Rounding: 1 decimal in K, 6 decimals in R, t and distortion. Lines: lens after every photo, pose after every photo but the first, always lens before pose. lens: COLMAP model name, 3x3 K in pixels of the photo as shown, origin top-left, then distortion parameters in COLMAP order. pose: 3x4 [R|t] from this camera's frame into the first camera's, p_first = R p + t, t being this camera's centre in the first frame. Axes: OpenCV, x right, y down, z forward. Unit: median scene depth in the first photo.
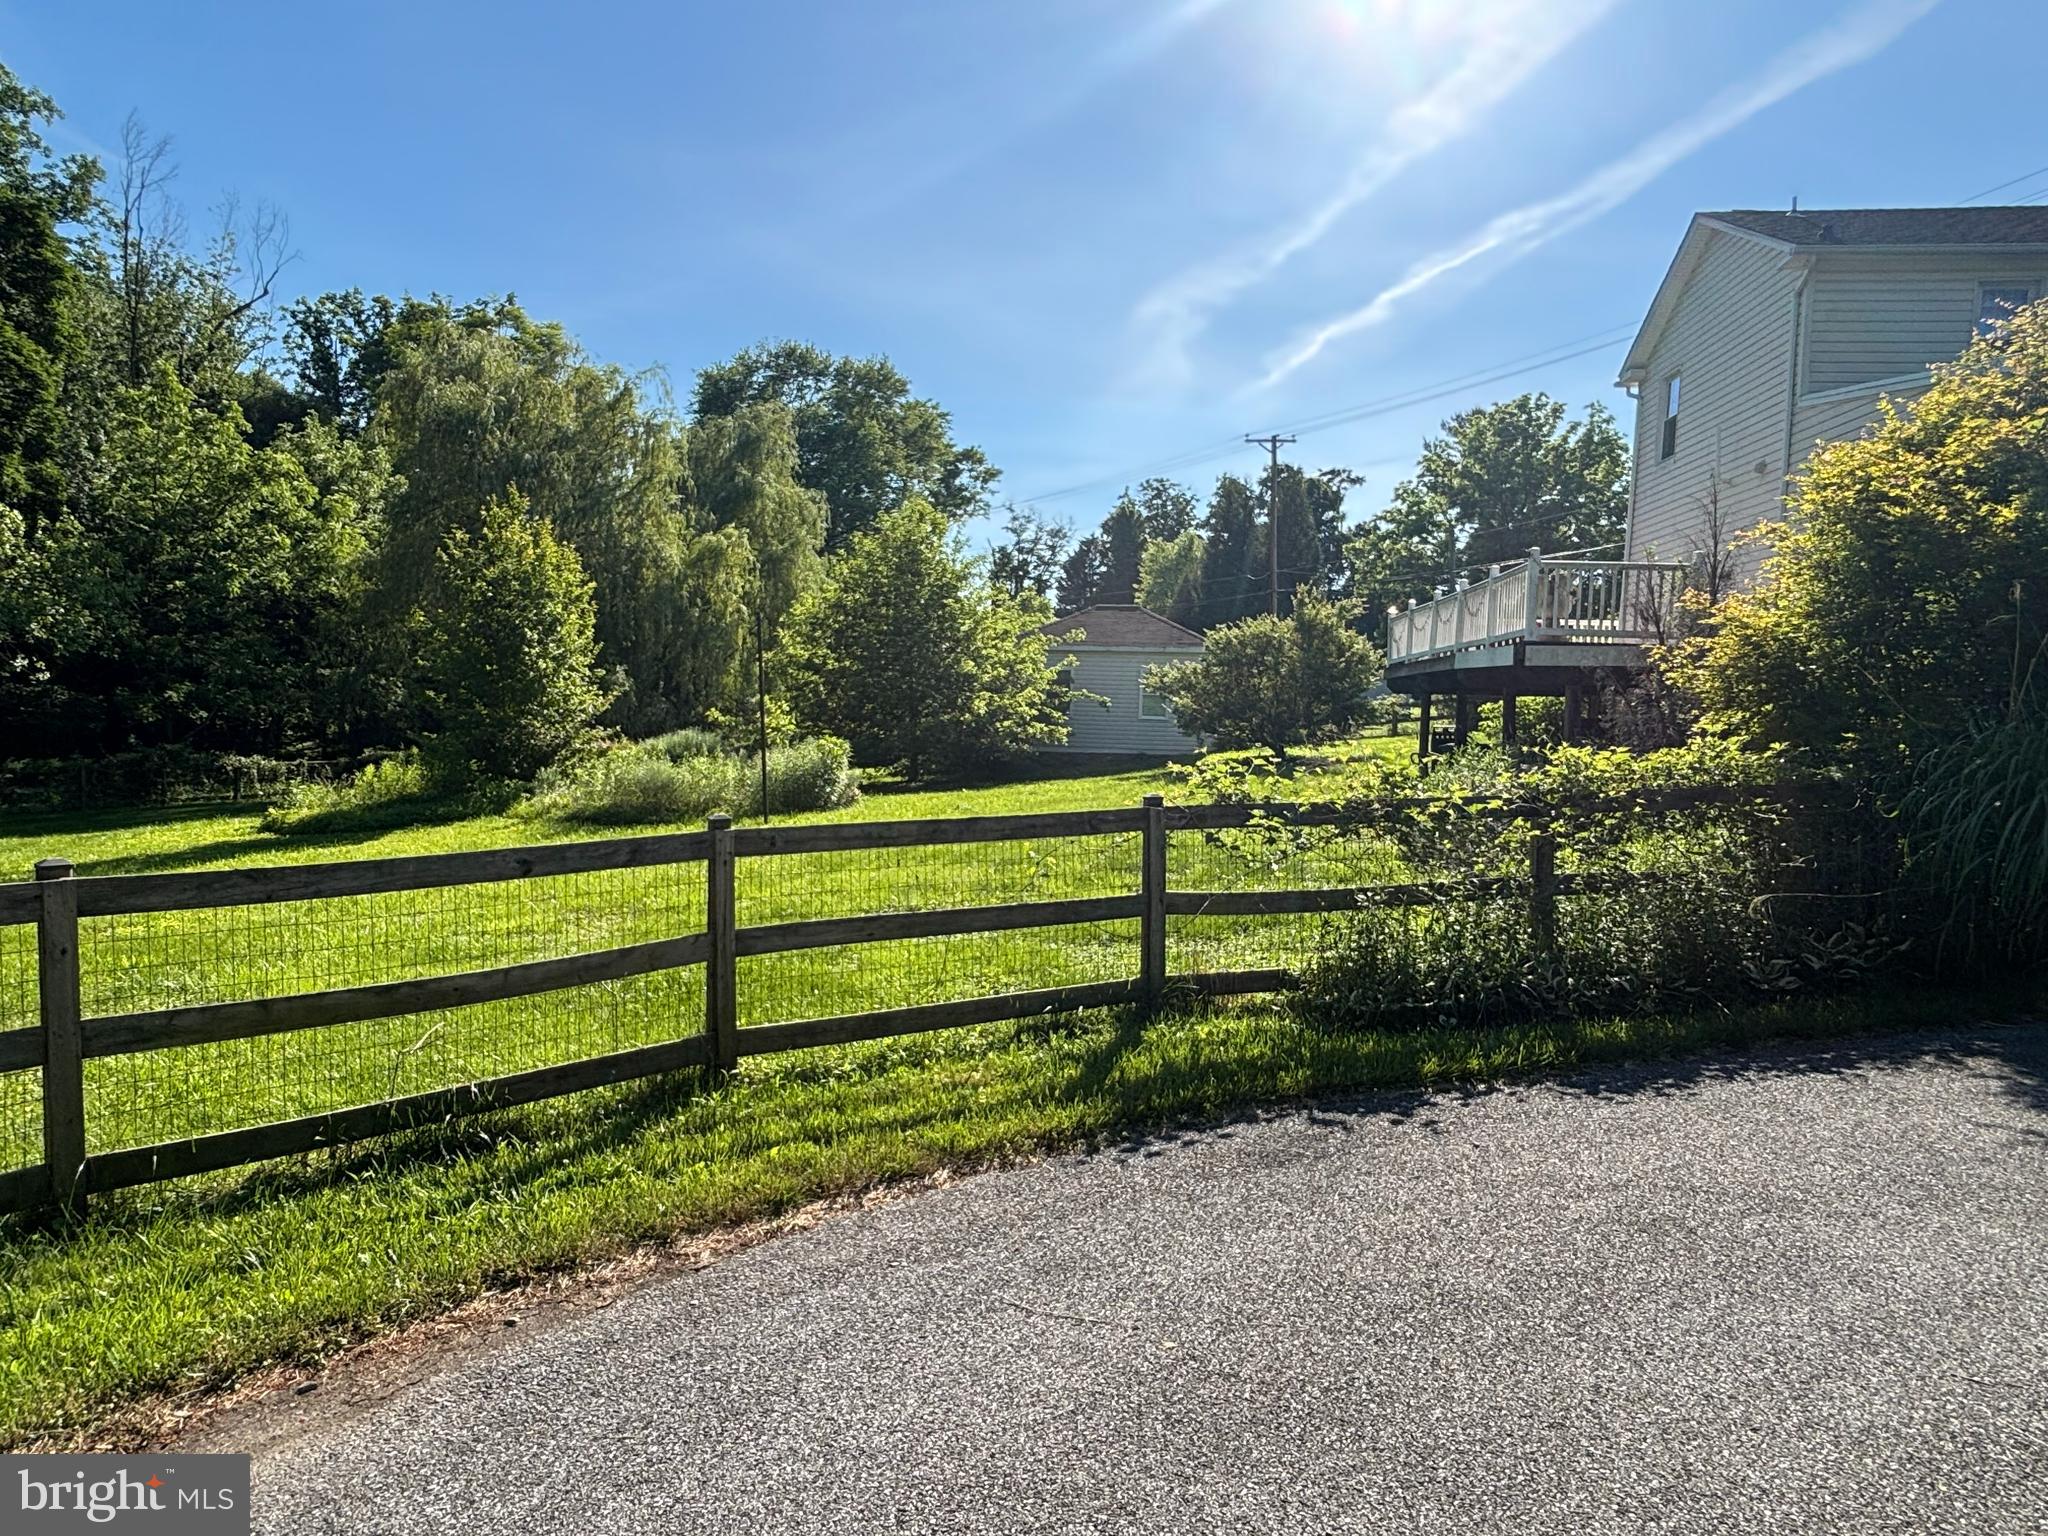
lens RADIAL K [[1165.7, 0, 1025.7], [0, 1165.7, 764.0], [0, 0, 1]] dist [-0.001658, -0.000319]
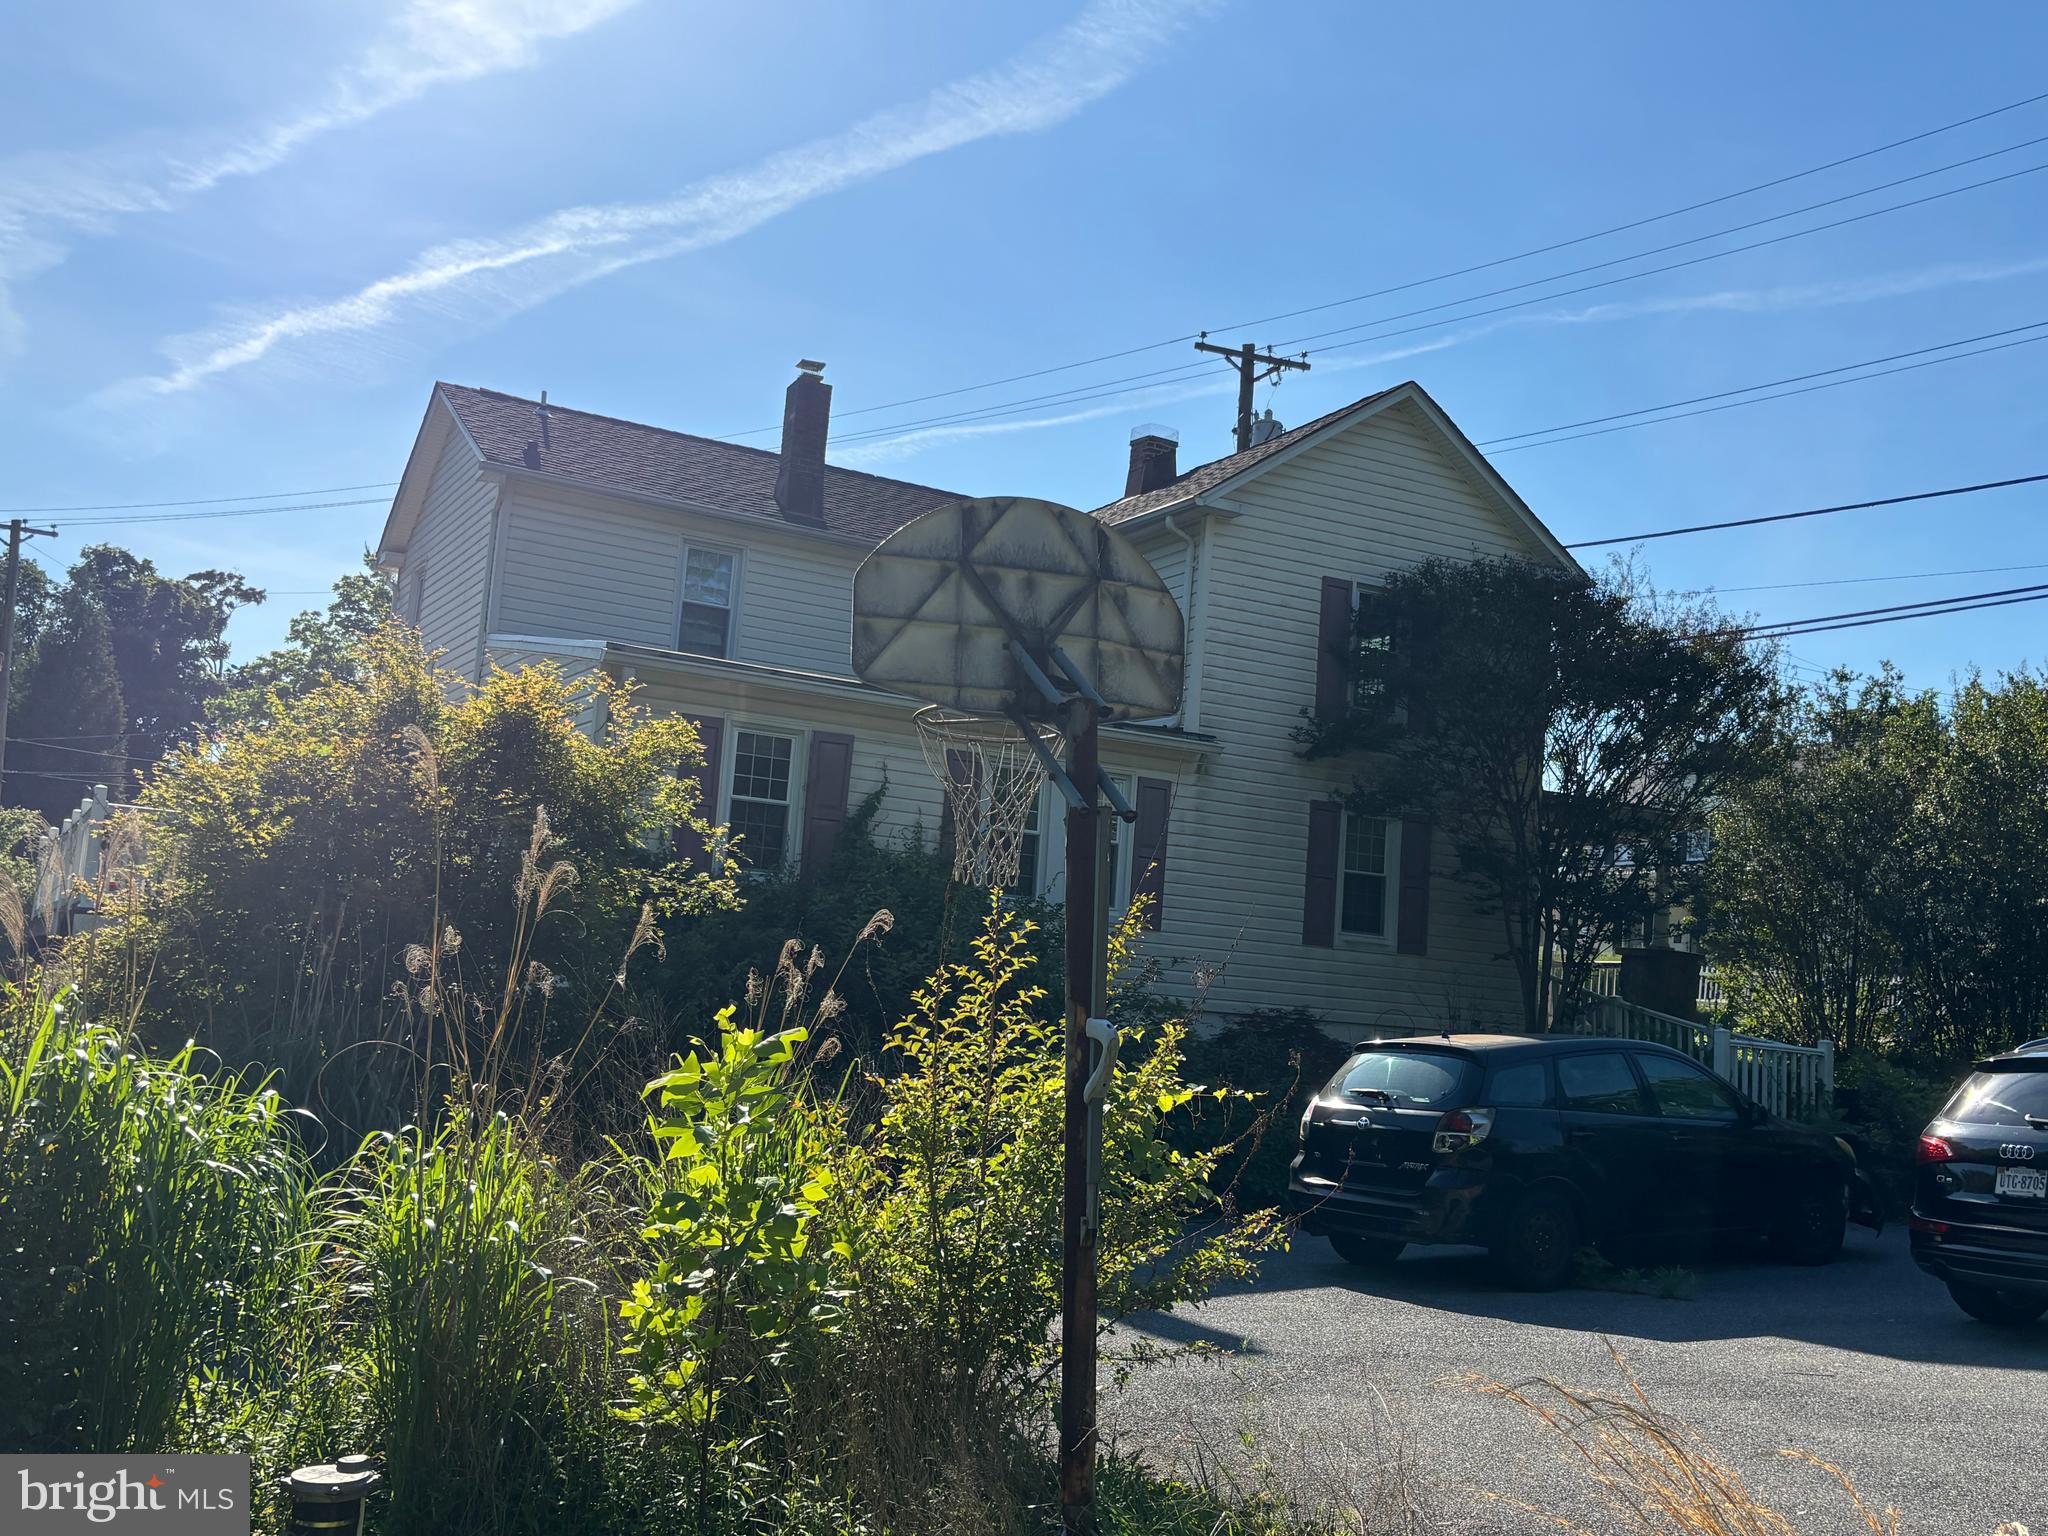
lens RADIAL K [[2057.5, 0, 1024.0], [0, 2057.5, 768.0], [0, 0, 1]] dist [0.021960, -0.014550]
pose [[0.829747, 0.095312, 0.549942, 0.046778], [-0.015932, 0.988954, -0.147362, -0.002189], [-0.557913, 0.113512, 0.822100, -0.108897]]
